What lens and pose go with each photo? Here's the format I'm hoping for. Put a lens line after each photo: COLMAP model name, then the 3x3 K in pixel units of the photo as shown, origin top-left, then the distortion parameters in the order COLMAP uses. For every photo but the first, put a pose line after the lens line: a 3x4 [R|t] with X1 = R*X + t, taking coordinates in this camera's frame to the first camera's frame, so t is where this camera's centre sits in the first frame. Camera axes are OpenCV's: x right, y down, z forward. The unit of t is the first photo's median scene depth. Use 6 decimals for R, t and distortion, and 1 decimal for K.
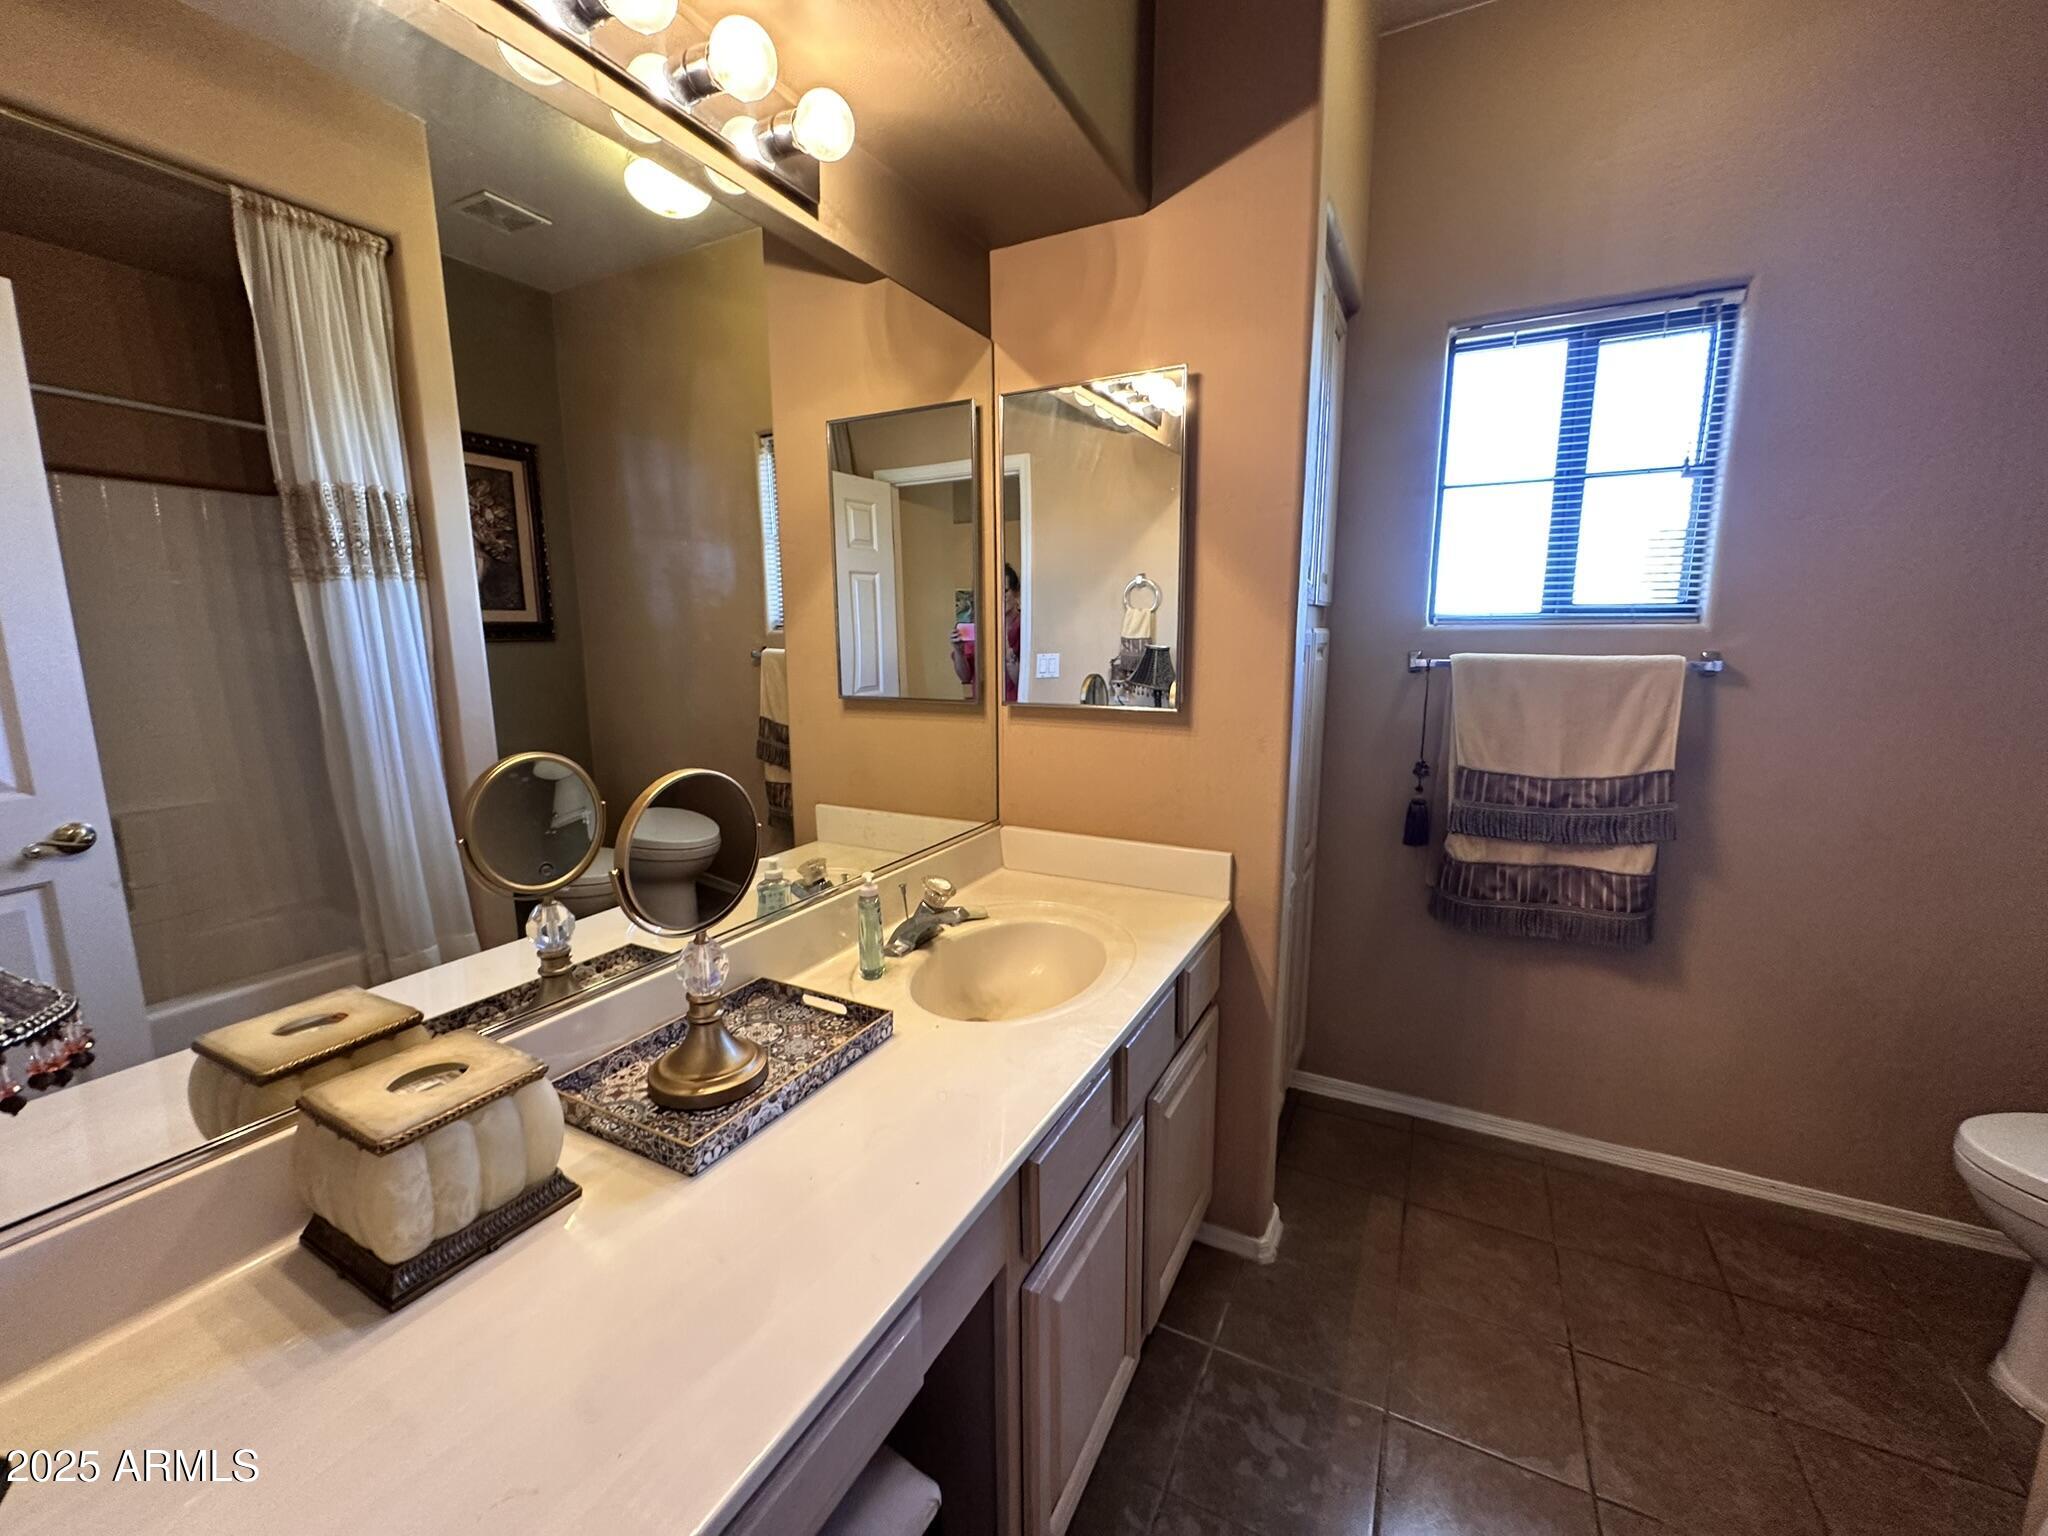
lens RADIAL K [[814.9, 0, 1024.7], [0, 814.9, 777.5], [0, 0, 1]] dist [-0.003194, -0.000075]
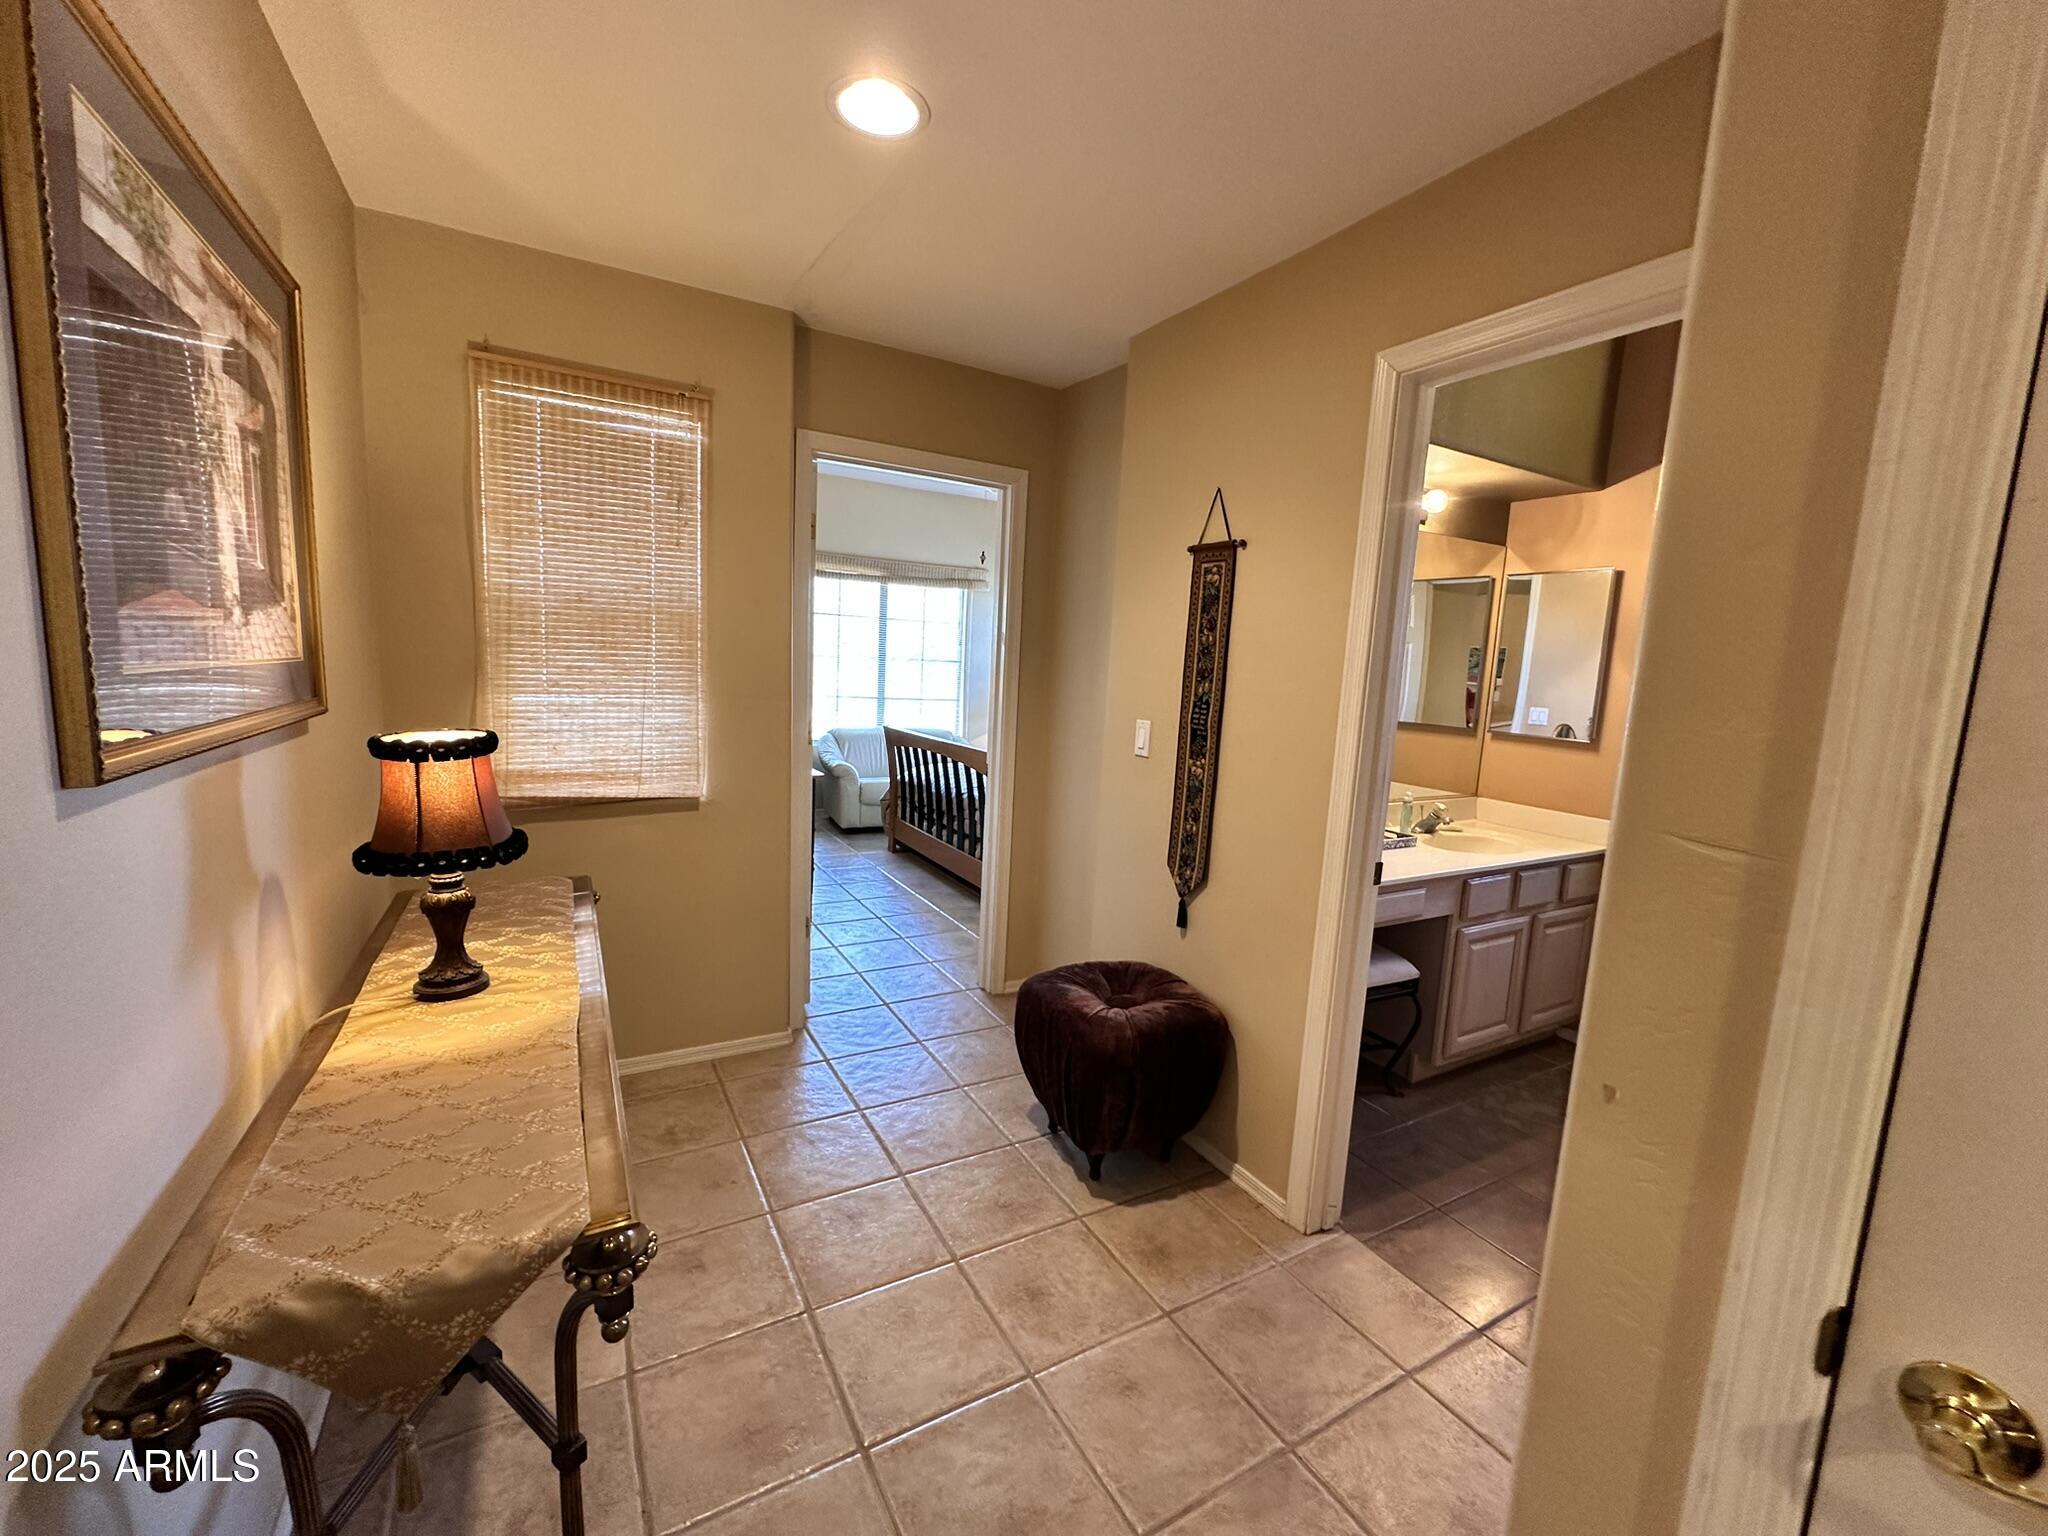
lens RADIAL K [[814.9, 0, 1032.4], [0, 814.9, 765.2], [0, 0, 1]] dist [-0.003194, -0.000075]
pose [[0.841336, 0.115941, -0.527932, 0.094314], [-0.144340, 0.989446, -0.012731, 0.171029], [0.520884, 0.086913, 0.849191, -1.182942]]
